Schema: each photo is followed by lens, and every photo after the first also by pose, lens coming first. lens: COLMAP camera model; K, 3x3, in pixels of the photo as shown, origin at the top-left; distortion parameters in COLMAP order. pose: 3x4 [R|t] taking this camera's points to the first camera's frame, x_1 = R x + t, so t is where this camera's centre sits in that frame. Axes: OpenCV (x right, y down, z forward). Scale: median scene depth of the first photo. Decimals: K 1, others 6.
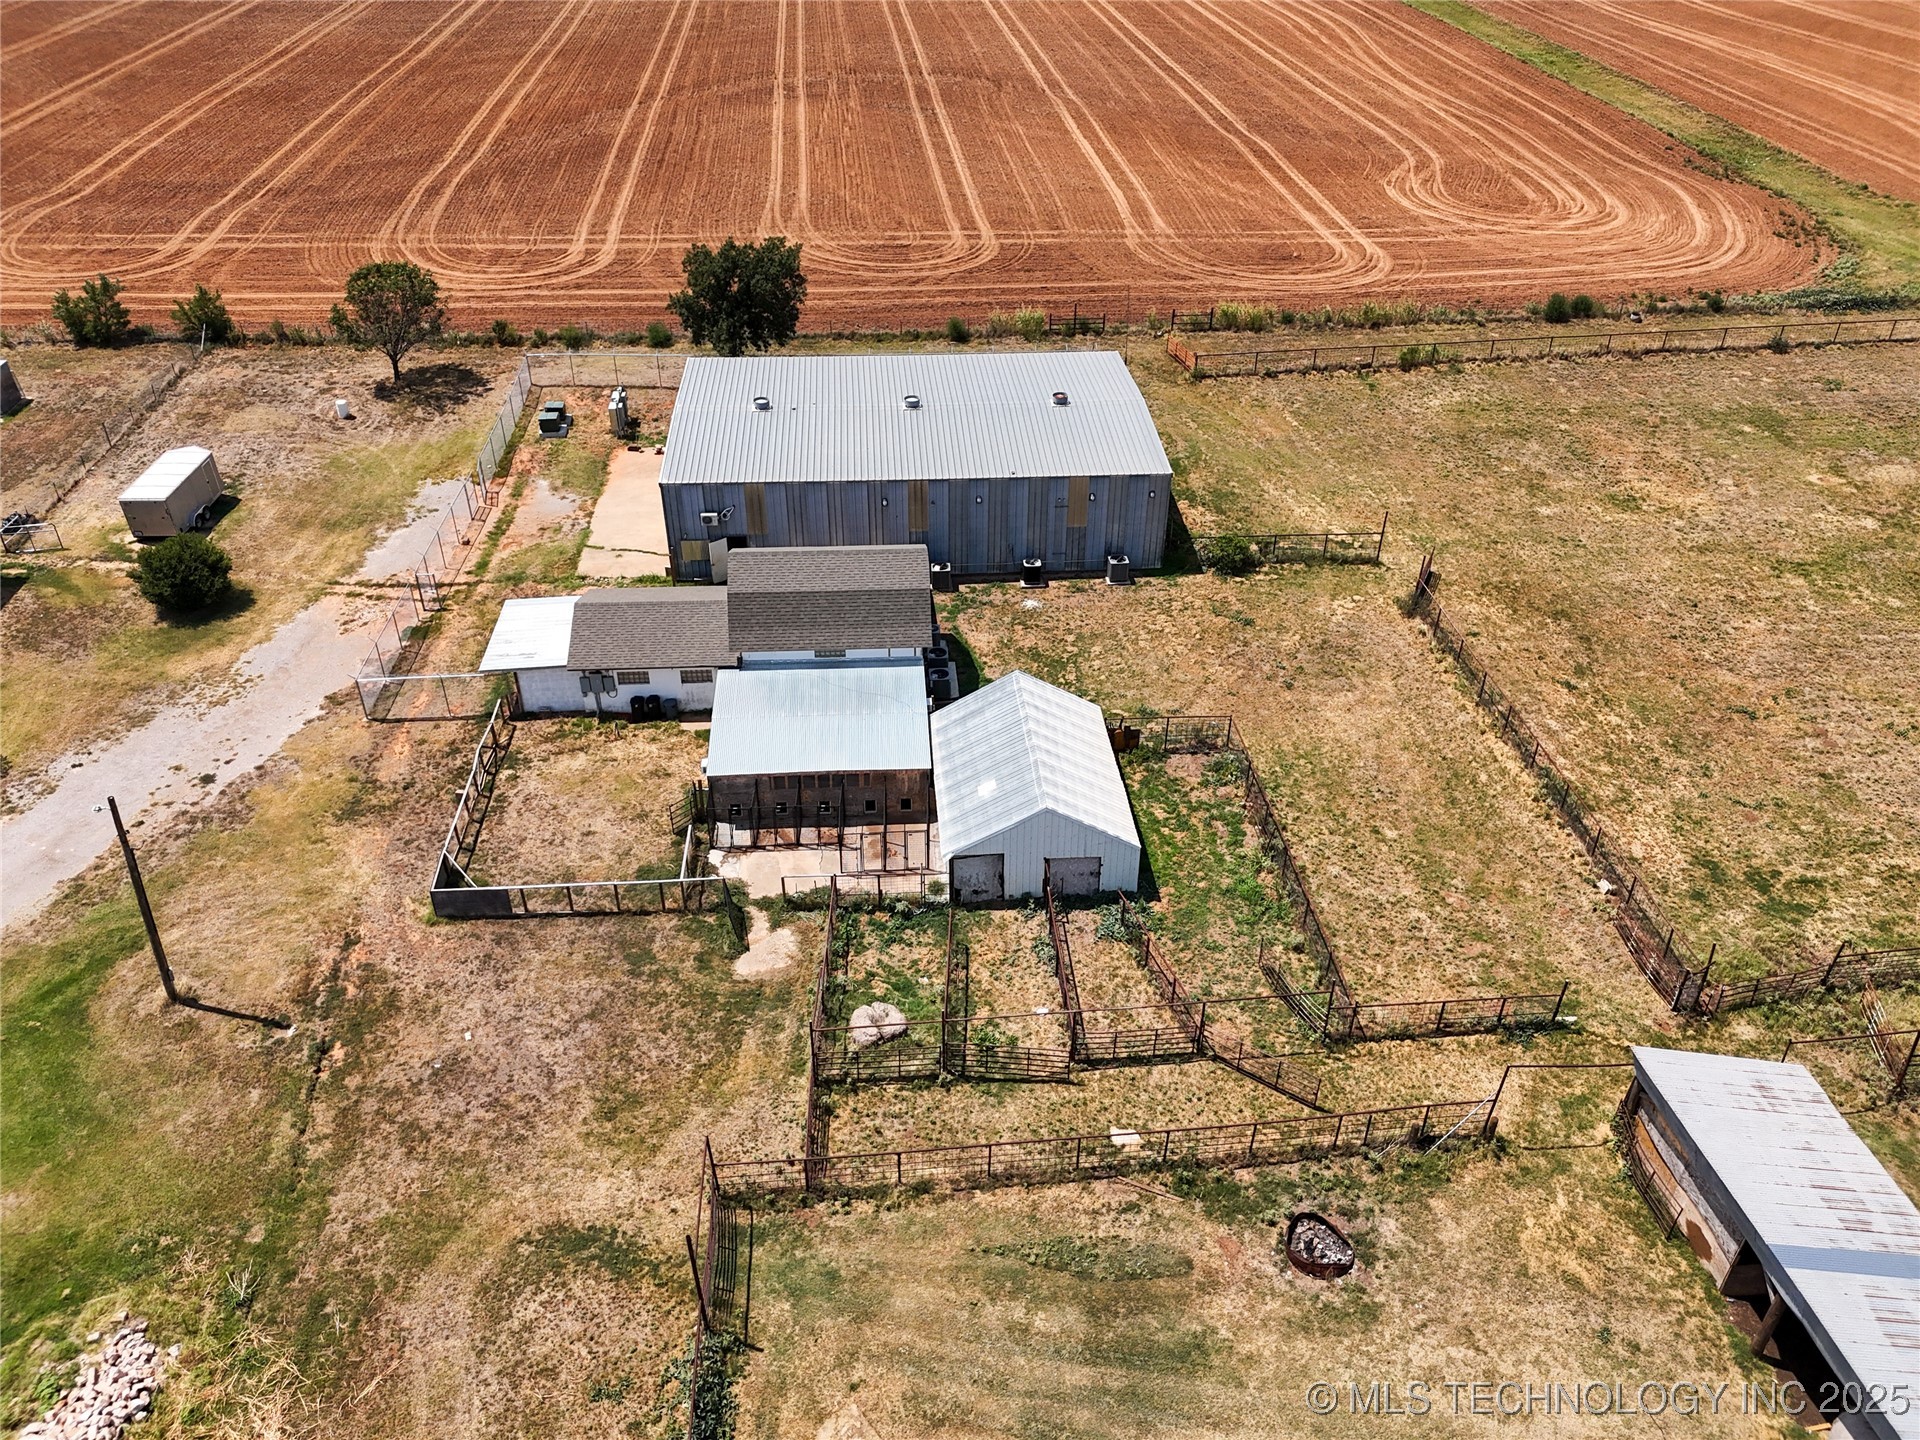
lens RADIAL K [[1416.0, 0, 960.0], [0, 1416.0, 720.0], [0, 0, 1]] dist [0.065124, -0.068150]
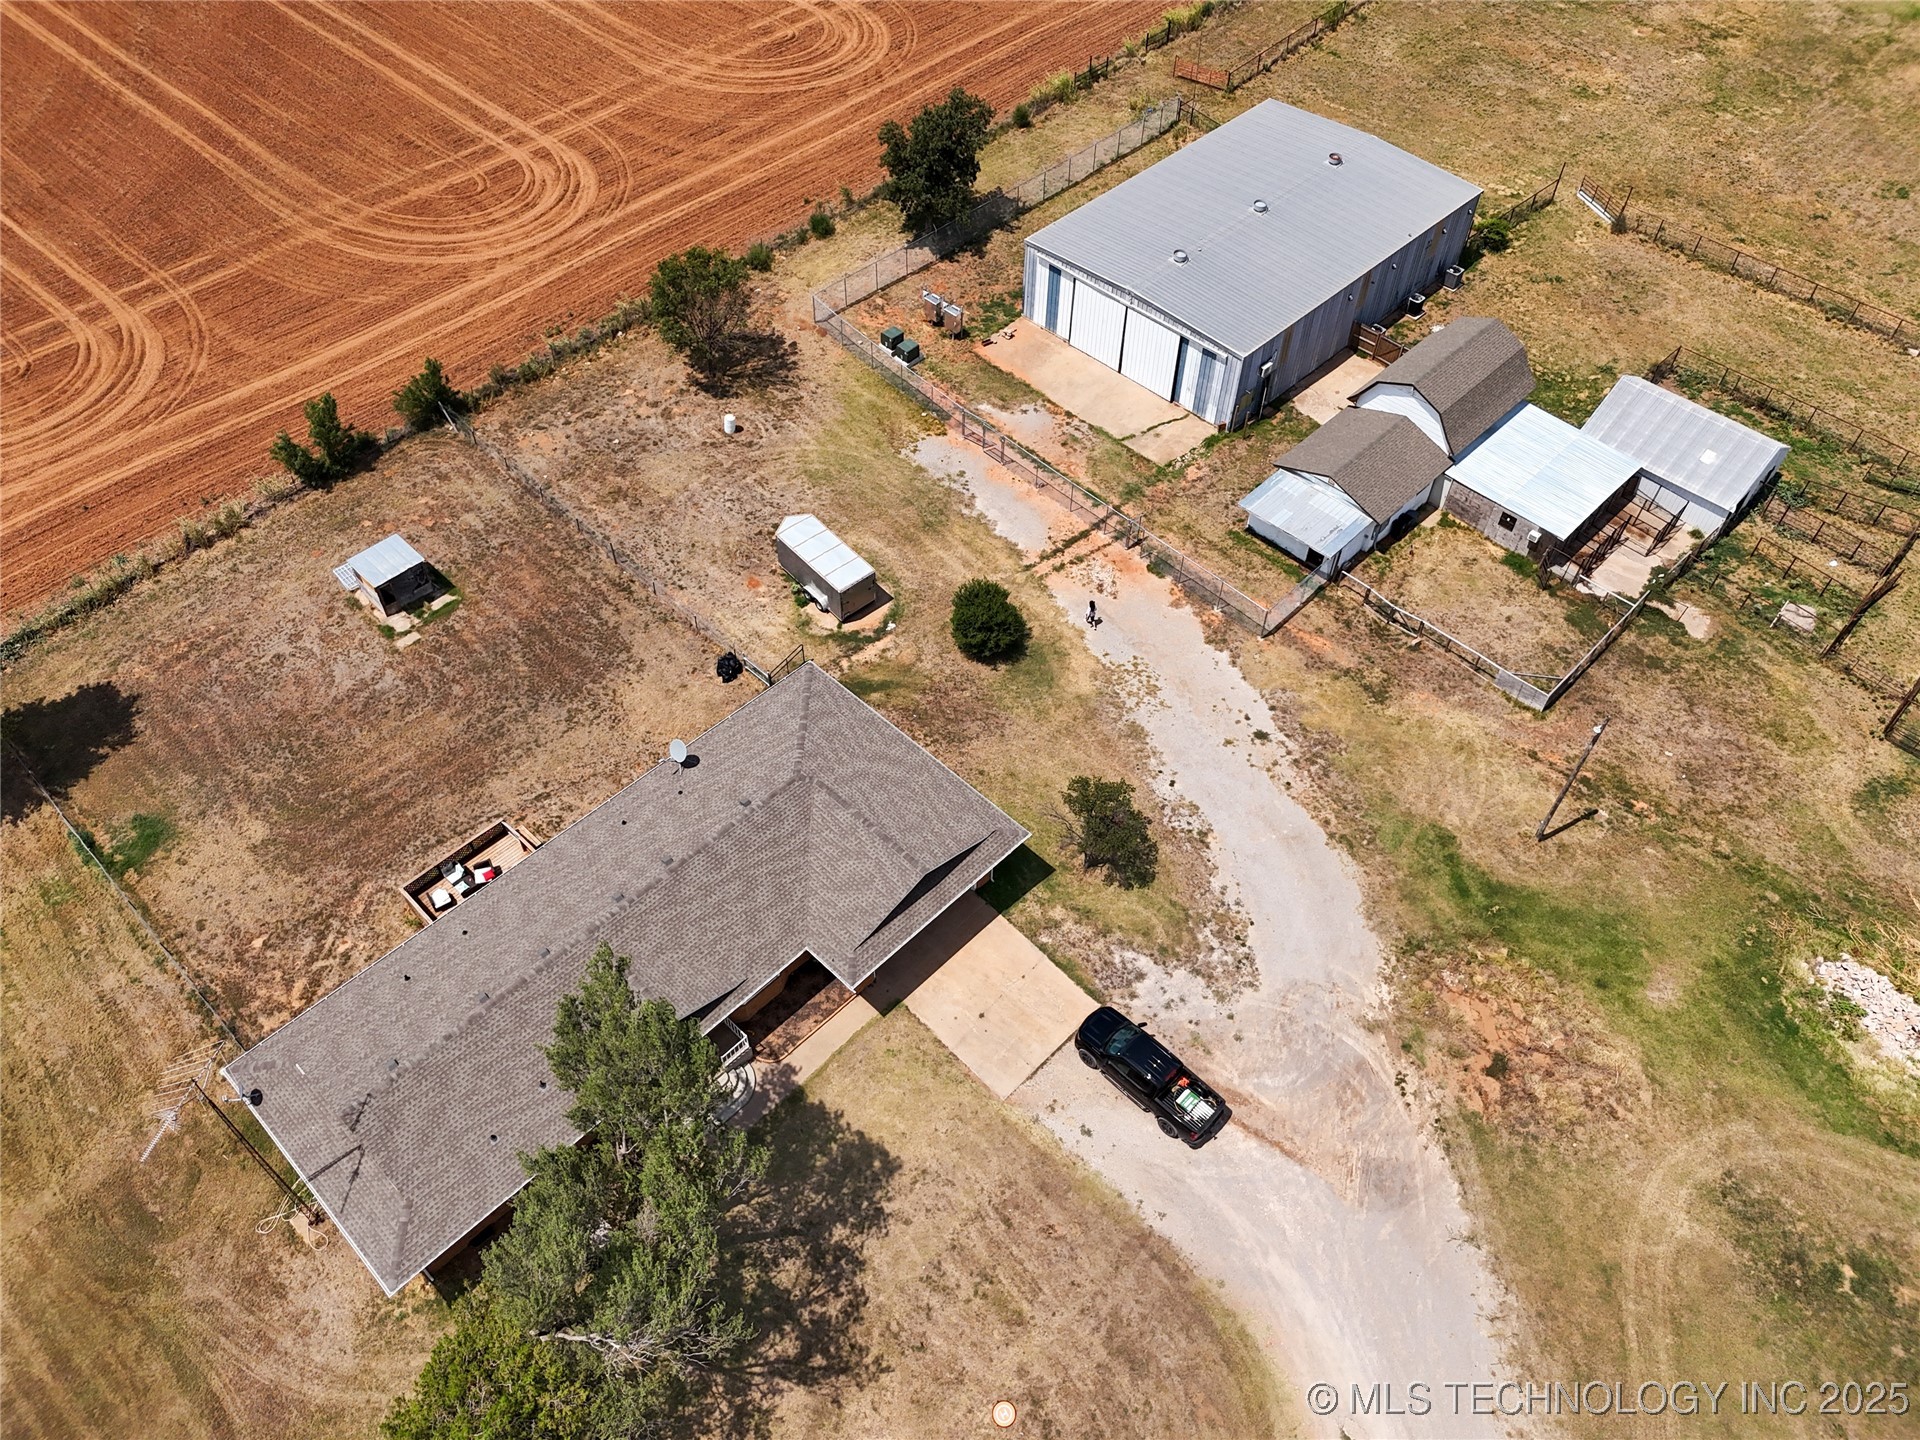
lens RADIAL K [[1416.0, 0, 960.0], [0, 1416.0, 720.0], [0, 0, 1]] dist [0.065124, -0.068150]
pose [[0.749053, -0.508375, 0.424823, -0.918379], [0.370333, 0.852991, 0.367778, -0.381604], [-0.549339, -0.118159, 0.827203, 0.109808]]
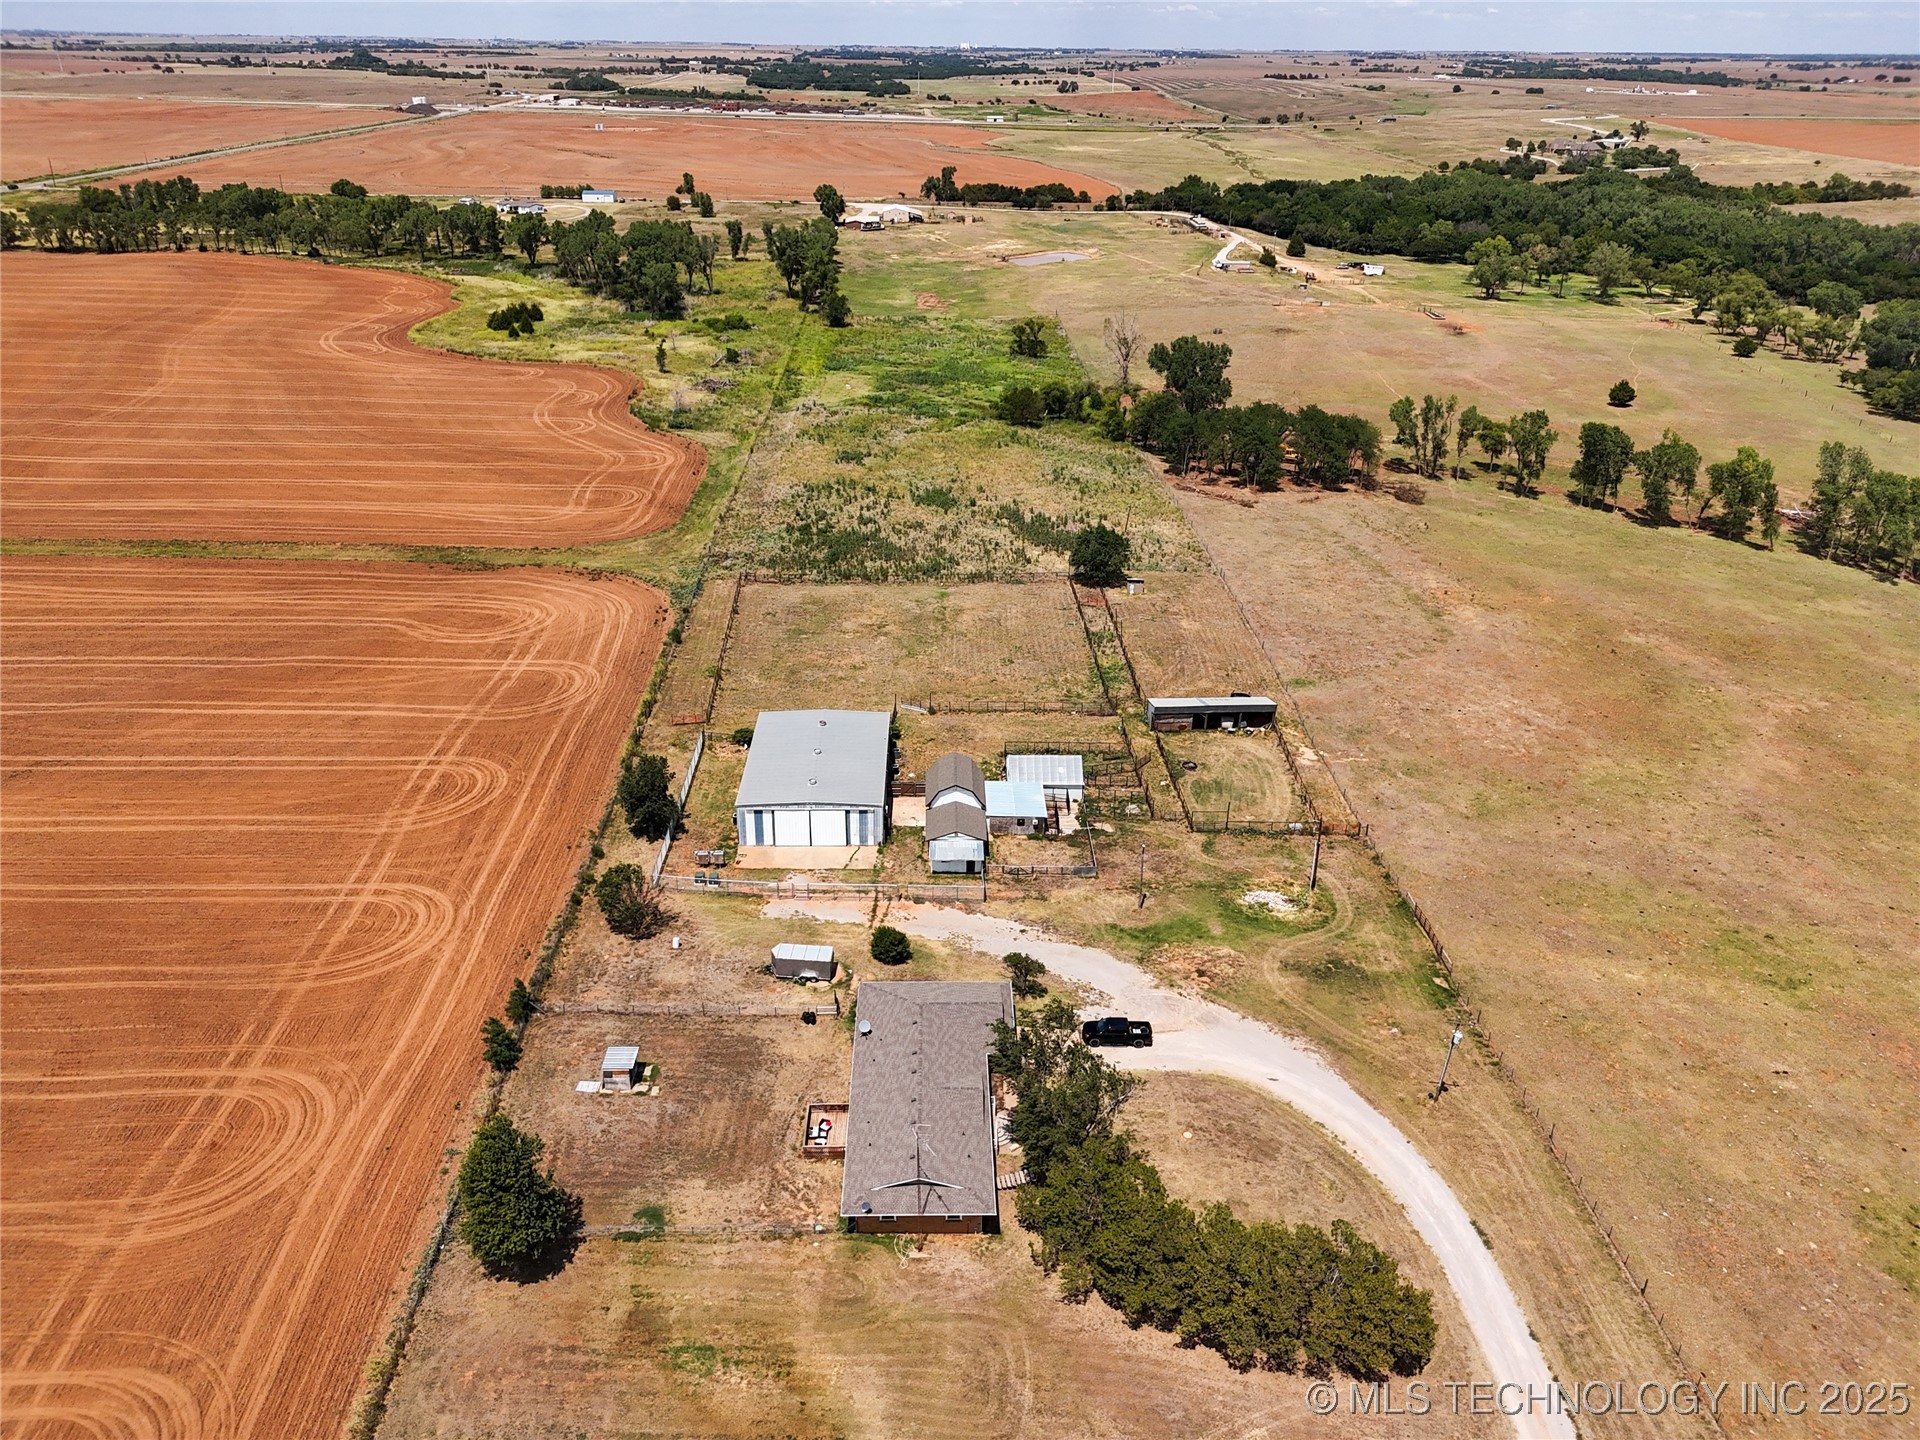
lens RADIAL K [[1415.0, 0, 960.0], [0, 1415.0, 720.0], [0, 0, 1]] dist [0.130299, -0.073311]
pose [[0.054935, -0.434888, 0.898807, -2.018261], [0.555272, 0.761441, 0.334485, -0.885199], [-0.829852, 0.480708, 0.283311, 0.135048]]
